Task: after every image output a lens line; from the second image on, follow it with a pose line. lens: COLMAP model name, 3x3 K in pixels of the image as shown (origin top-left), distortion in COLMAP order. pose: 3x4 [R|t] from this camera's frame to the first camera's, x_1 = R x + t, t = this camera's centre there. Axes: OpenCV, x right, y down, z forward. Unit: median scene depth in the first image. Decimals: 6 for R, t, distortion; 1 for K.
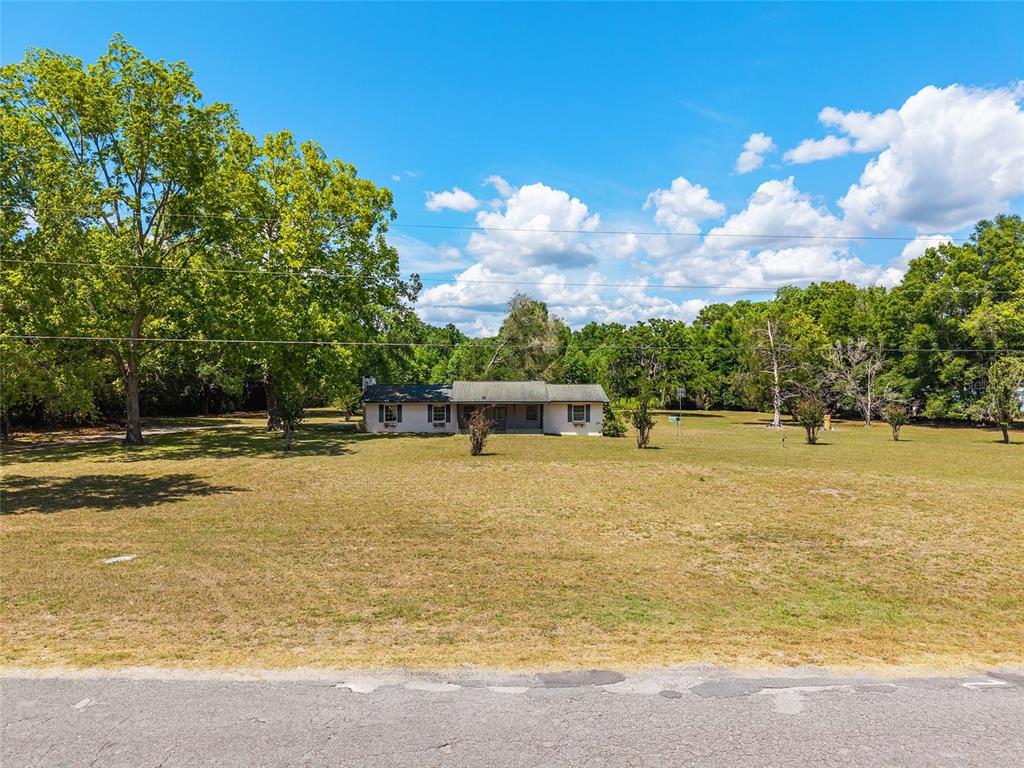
lens RADIAL K [[667.5, 0, 512.6], [0, 667.5, 387.0], [0, 0, 1]] dist [0.023609, -0.001976]
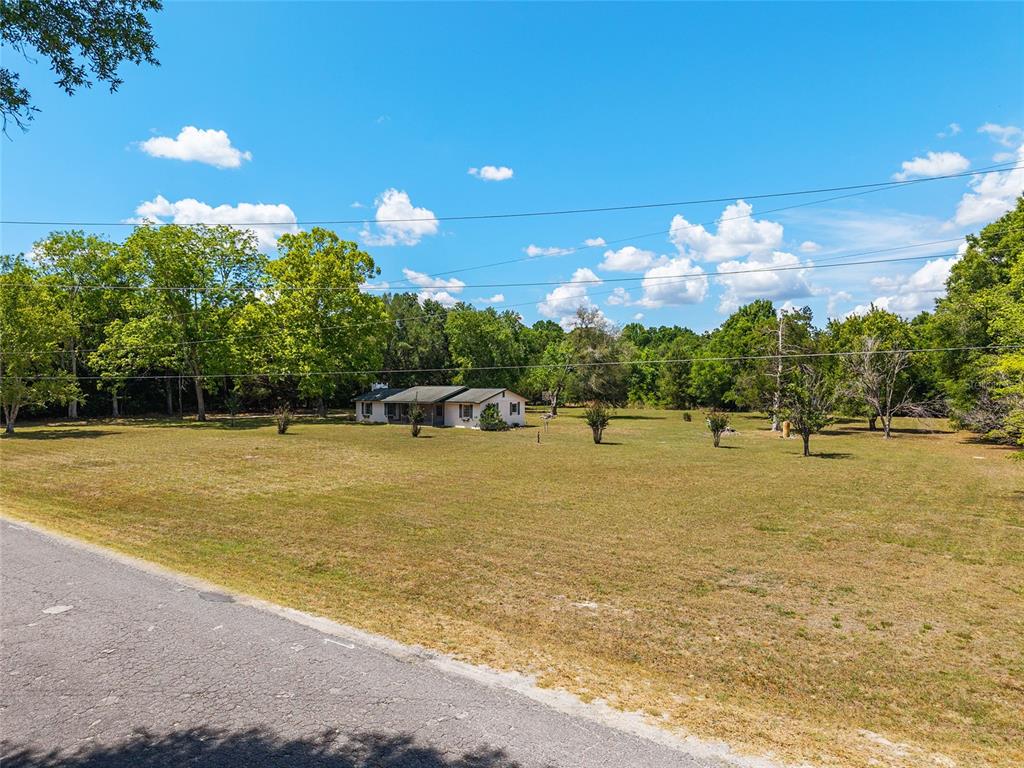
lens RADIAL K [[667.5, 0, 516.5], [0, 667.5, 384.9], [0, 0, 1]] dist [0.023609, -0.001976]
pose [[0.785742, -0.001991, -0.618551, 0.967278], [0.000484, 0.999996, -0.002604, -0.007915], [0.618554, 0.001747, 0.785740, 0.054111]]
